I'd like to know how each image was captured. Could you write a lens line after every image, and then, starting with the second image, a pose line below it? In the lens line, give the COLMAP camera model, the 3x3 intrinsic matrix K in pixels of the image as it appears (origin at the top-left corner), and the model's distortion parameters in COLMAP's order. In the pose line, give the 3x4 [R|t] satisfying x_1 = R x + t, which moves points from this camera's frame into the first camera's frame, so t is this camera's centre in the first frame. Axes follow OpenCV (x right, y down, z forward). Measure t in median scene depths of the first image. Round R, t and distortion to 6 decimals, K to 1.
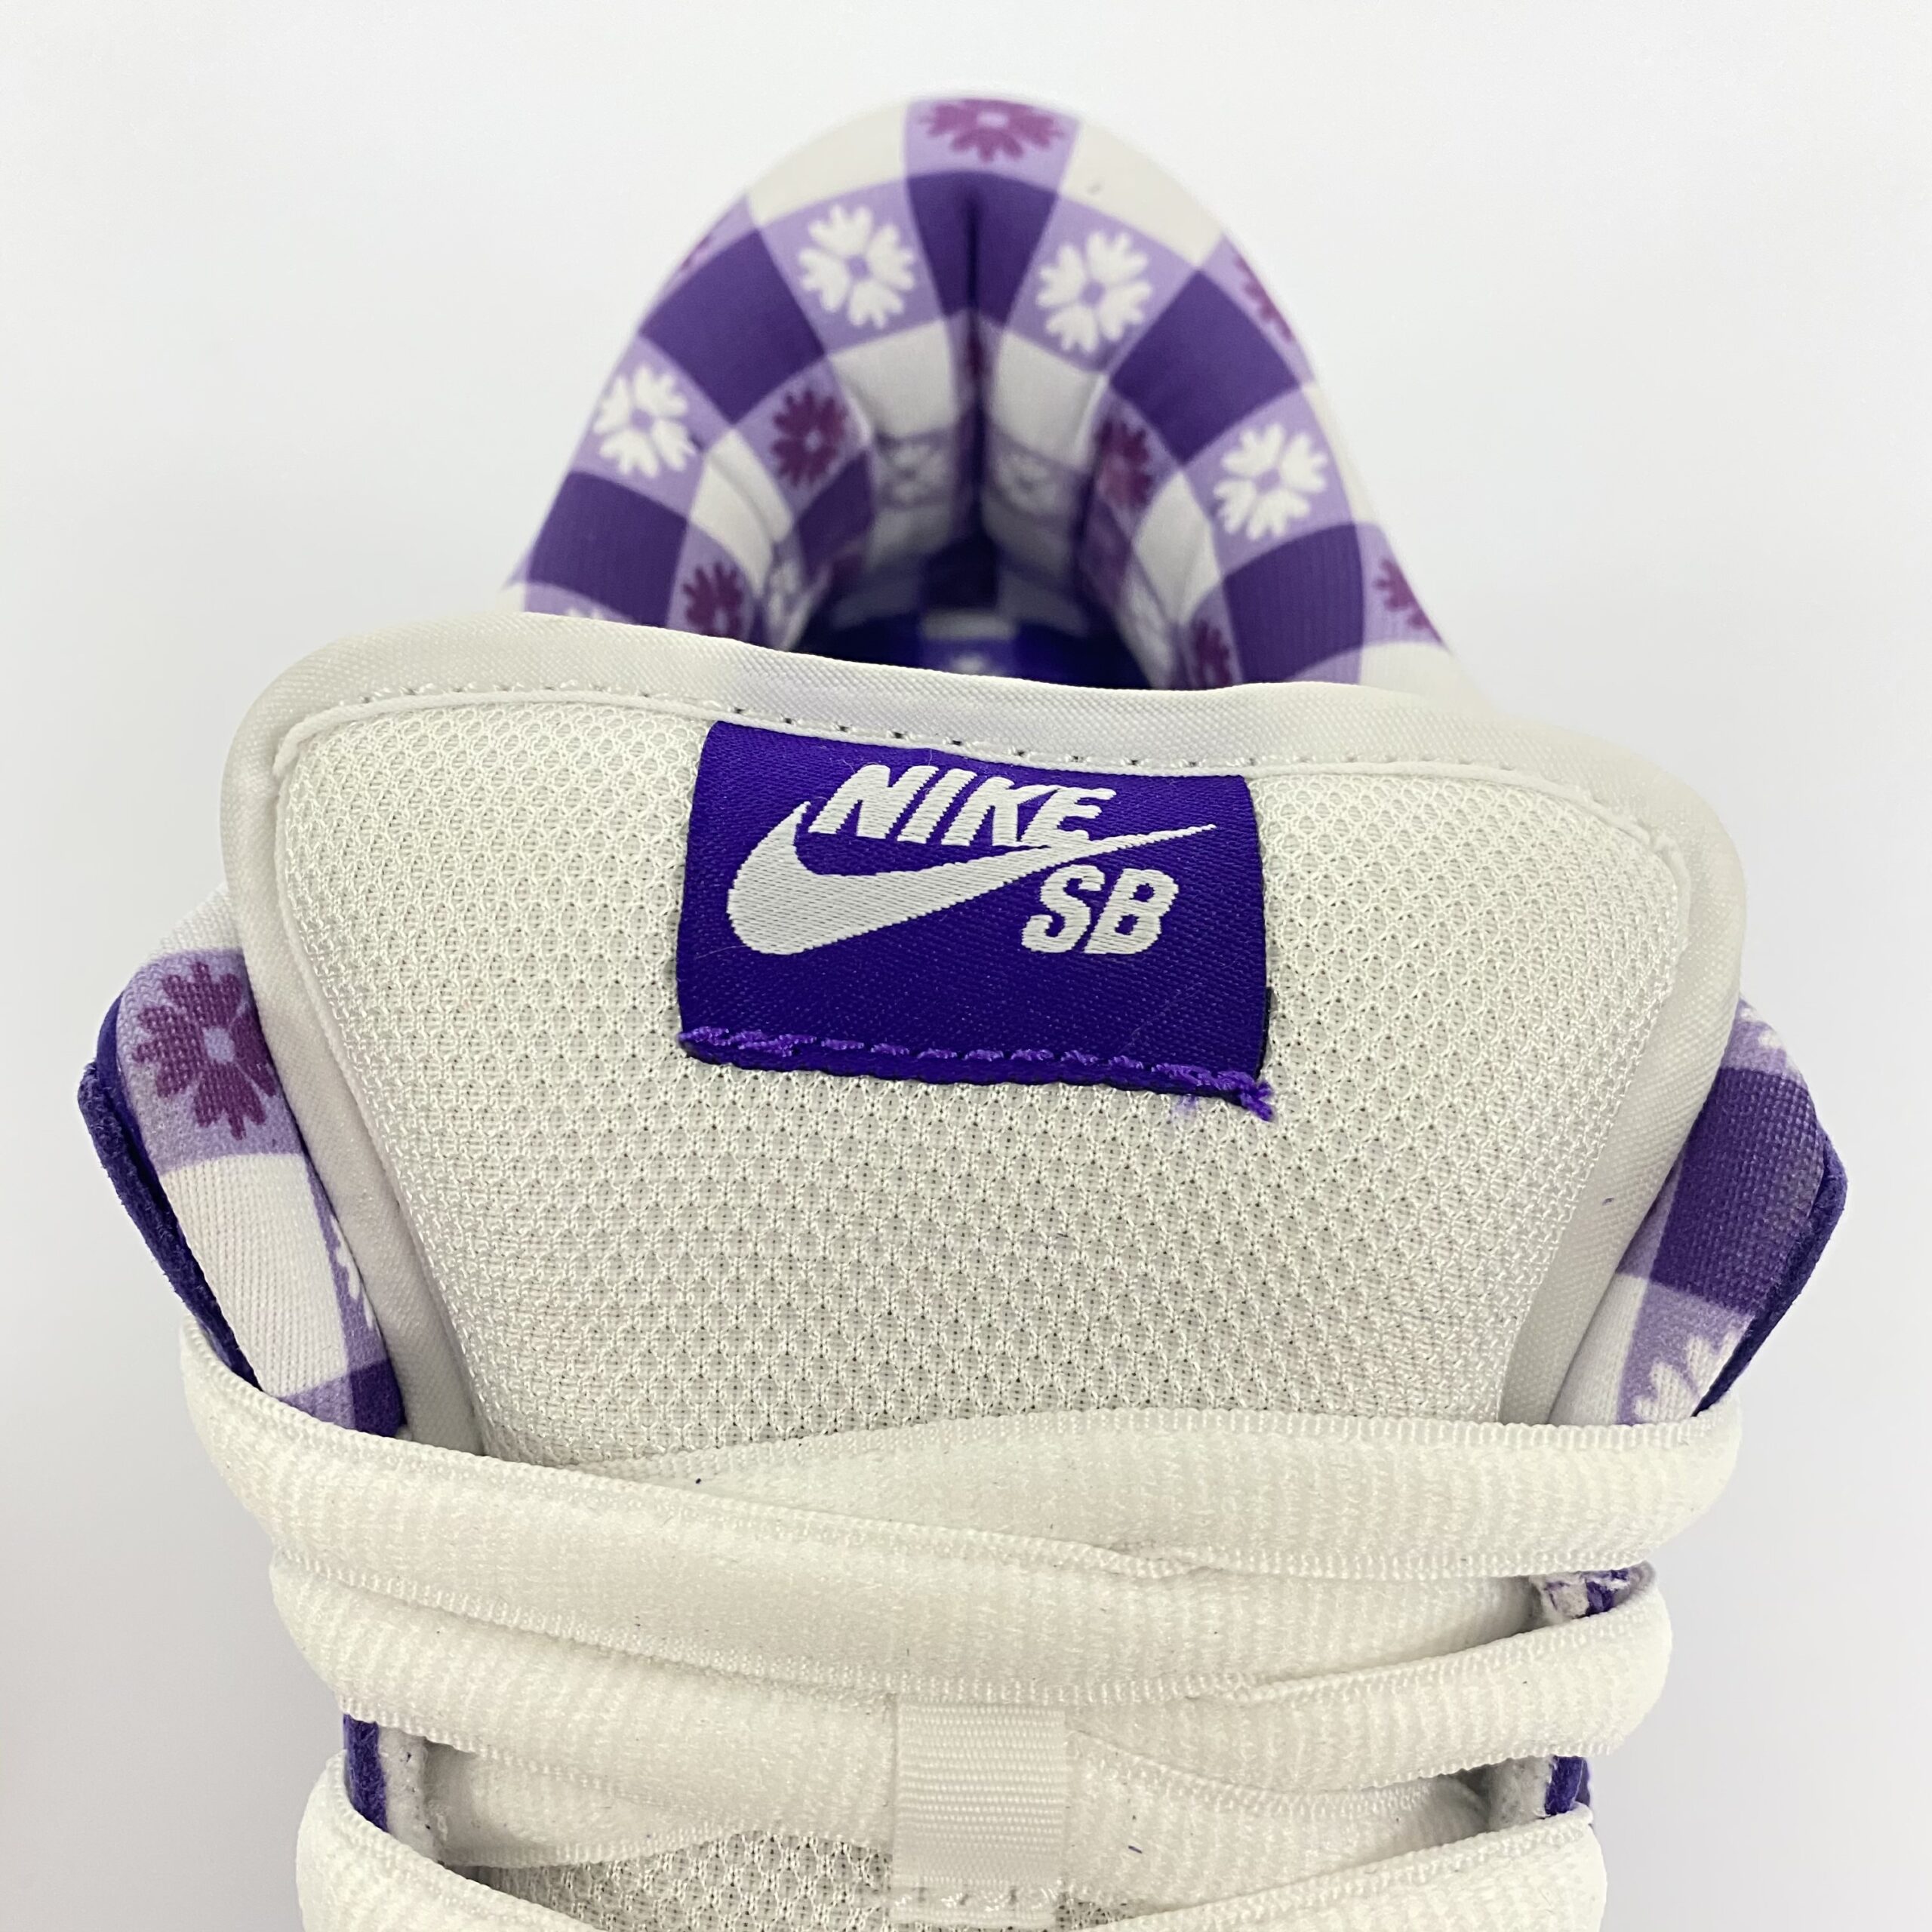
lens RADIAL K [[1957.8, 0, 966.0], [0, 1957.8, 966.0], [0, 0, 1]] dist [0.144225, -0.613196]
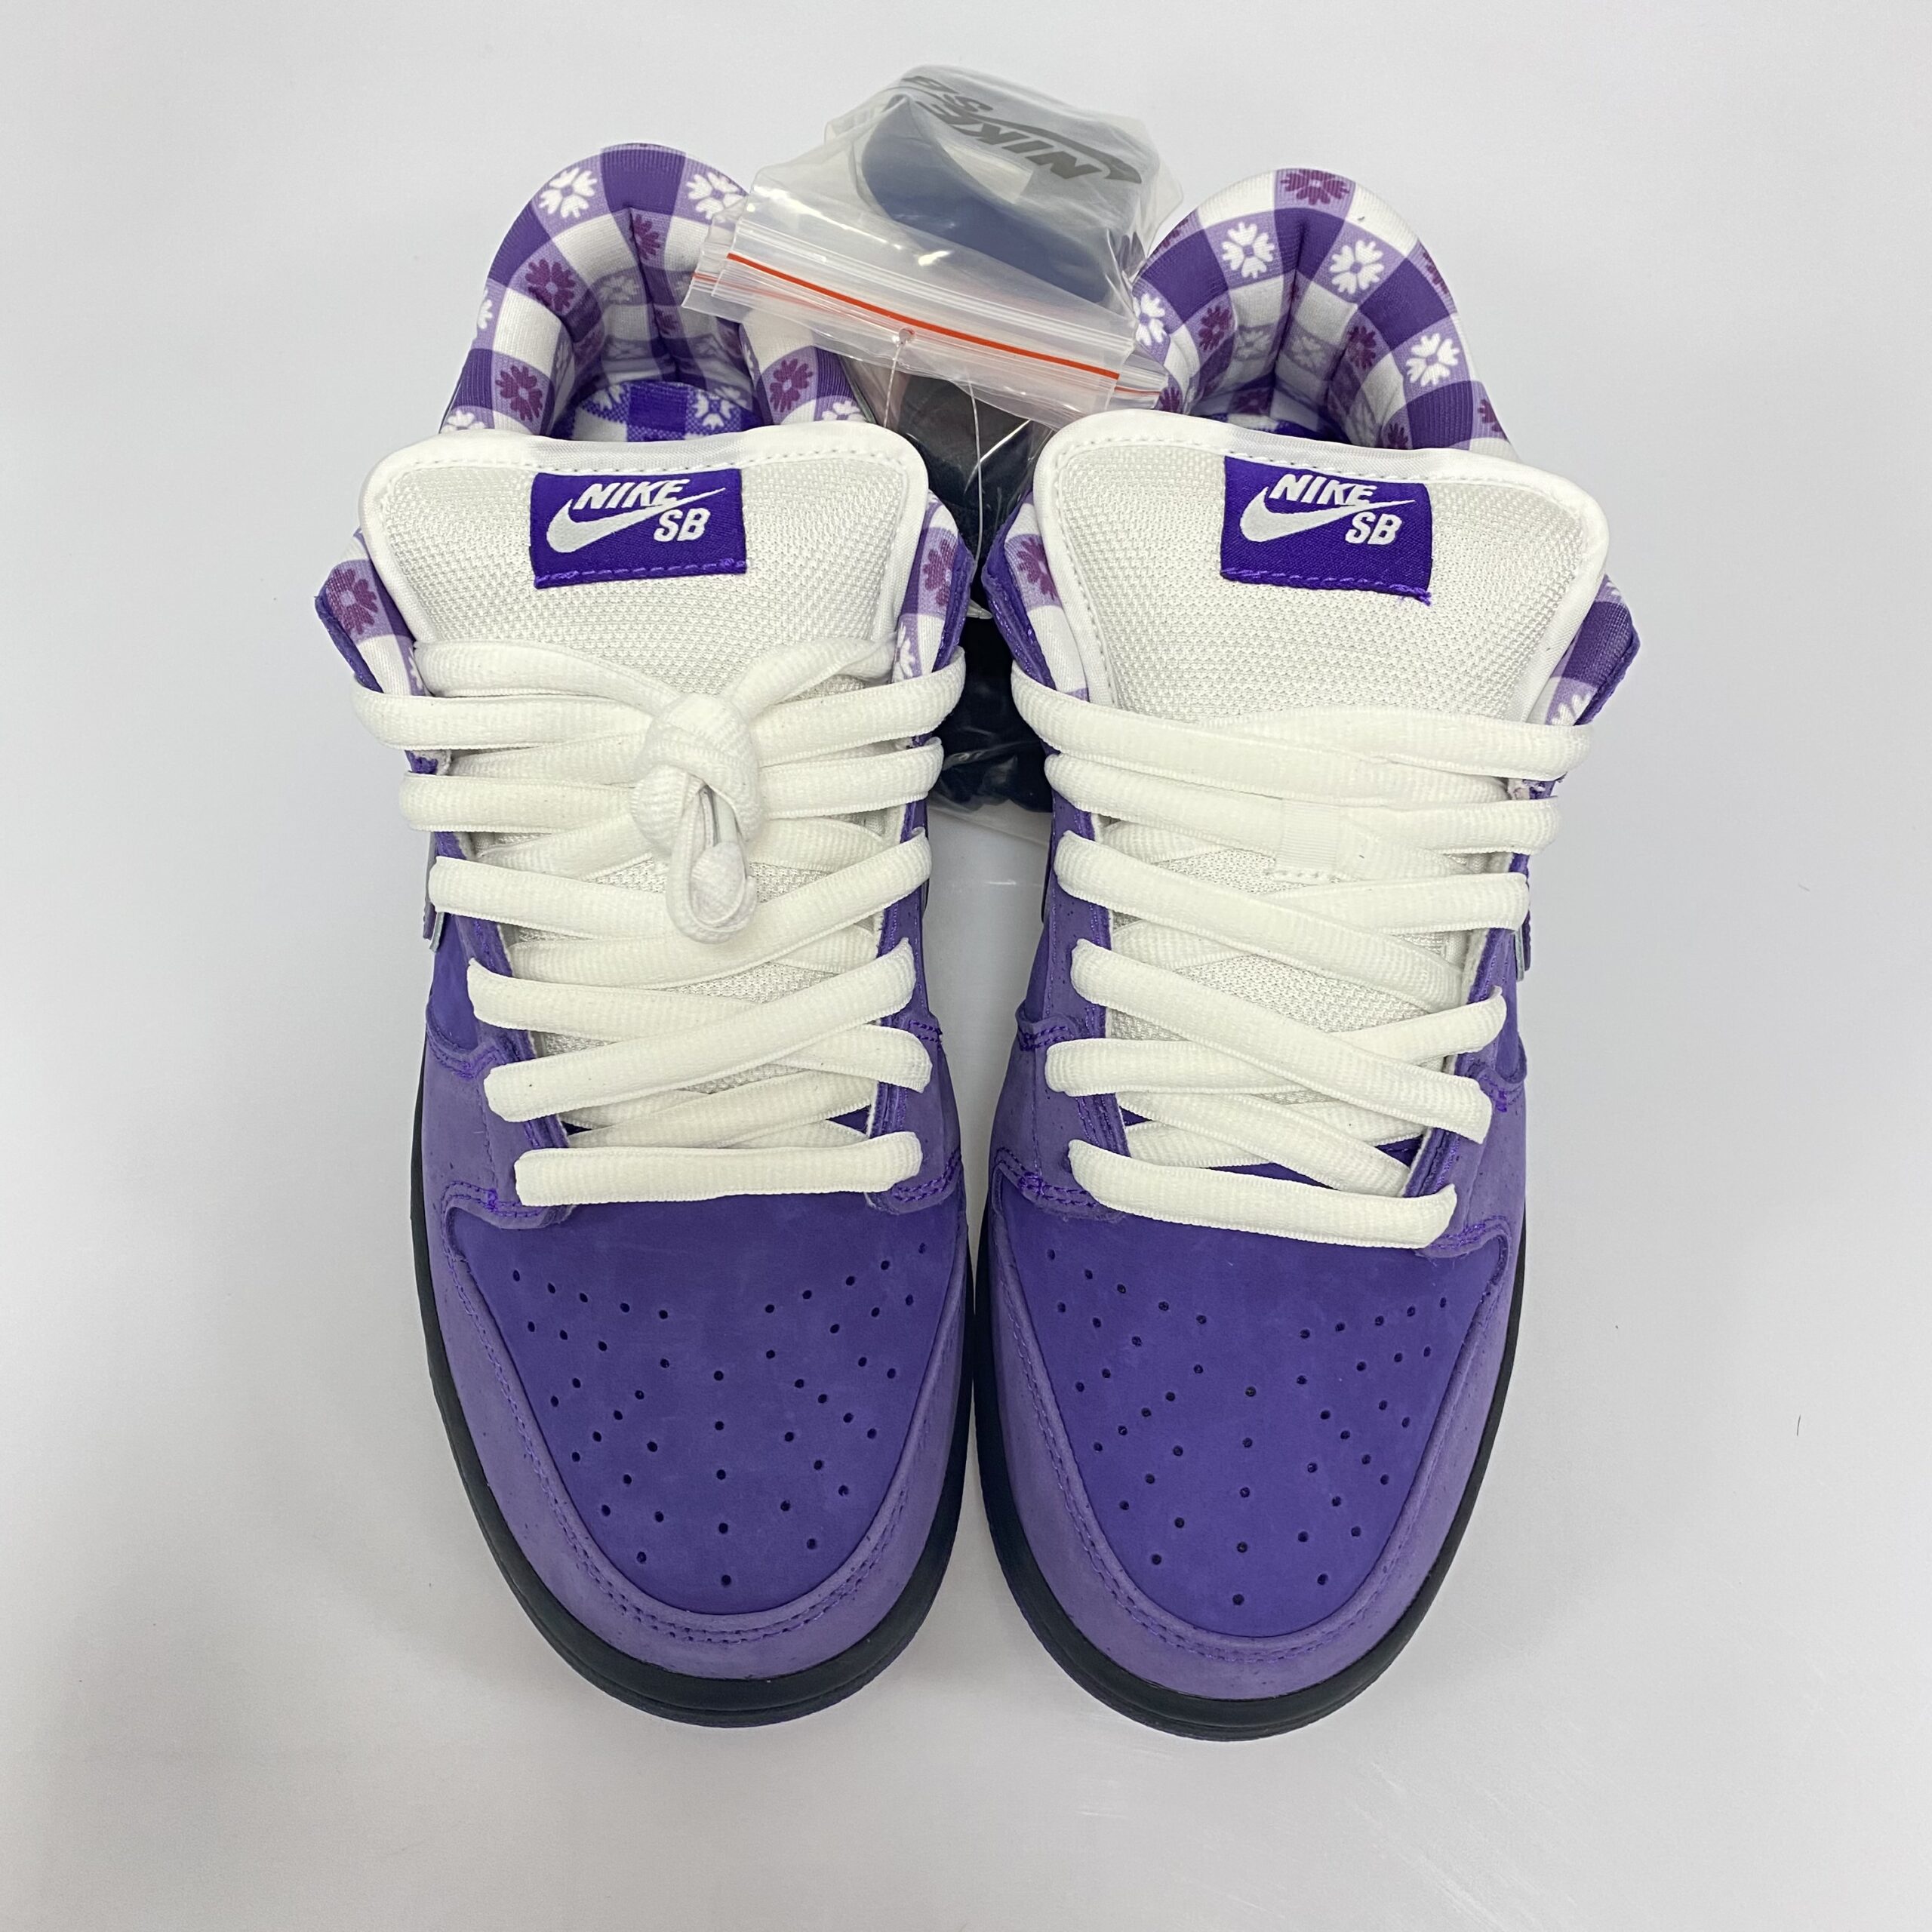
lens RADIAL K [[2021.5, 0, 898.8], [0, 2021.5, 960.8], [0, 0, 1]] dist [0.139550, -0.541354]
pose [[0.997361, 0.057376, -0.044491, -0.290674], [-0.052969, 0.994106, 0.094589, 0.226715], [0.049656, -0.091983, 0.994522, -1.304273]]
